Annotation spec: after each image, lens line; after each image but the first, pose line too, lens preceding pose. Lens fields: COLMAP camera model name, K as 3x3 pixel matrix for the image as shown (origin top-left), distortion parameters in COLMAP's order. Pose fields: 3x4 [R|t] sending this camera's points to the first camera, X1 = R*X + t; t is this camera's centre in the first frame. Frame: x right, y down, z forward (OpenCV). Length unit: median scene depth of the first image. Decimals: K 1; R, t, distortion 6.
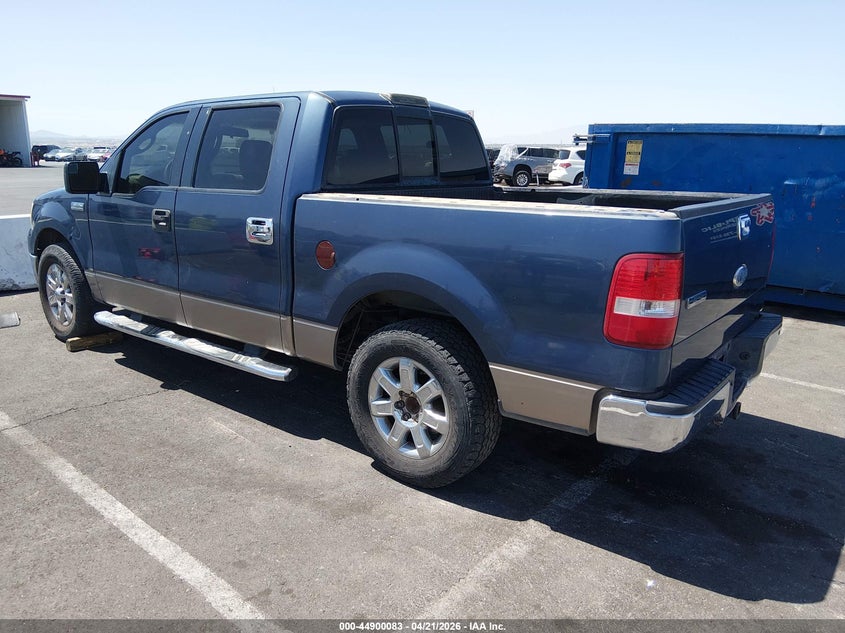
lens RADIAL K [[648.4, 0, 422.5], [0, 648.4, 316.5], [0, 0, 1]] dist [0.041422, -0.002719]
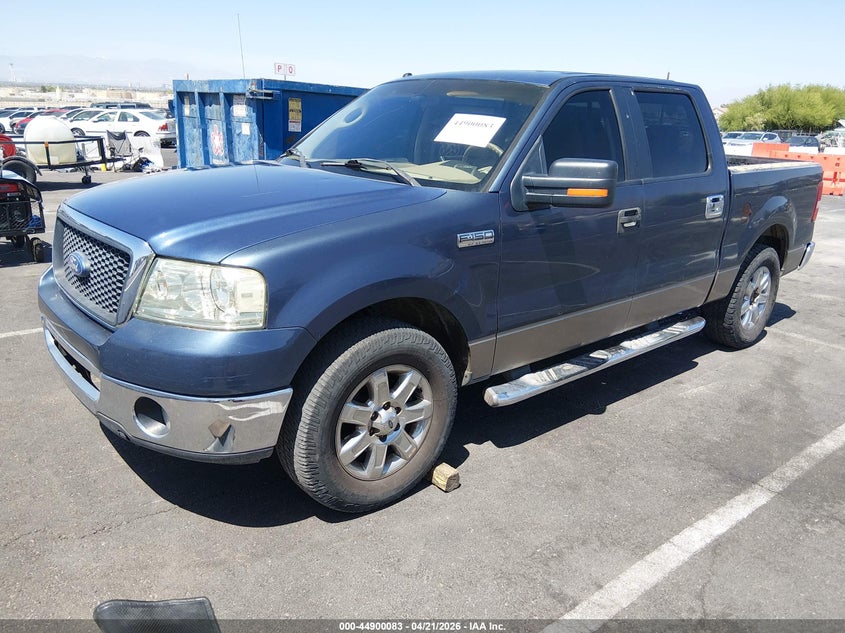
lens RADIAL K [[648.4, 0, 422.5], [0, 648.4, 316.5], [0, 0, 1]] dist [0.041422, -0.002719]
pose [[0.180702, -0.302236, 0.935949, -1.239535], [0.202294, 0.942689, 0.265356, -0.299912], [-0.962509, 0.141387, 0.231486, 1.039456]]
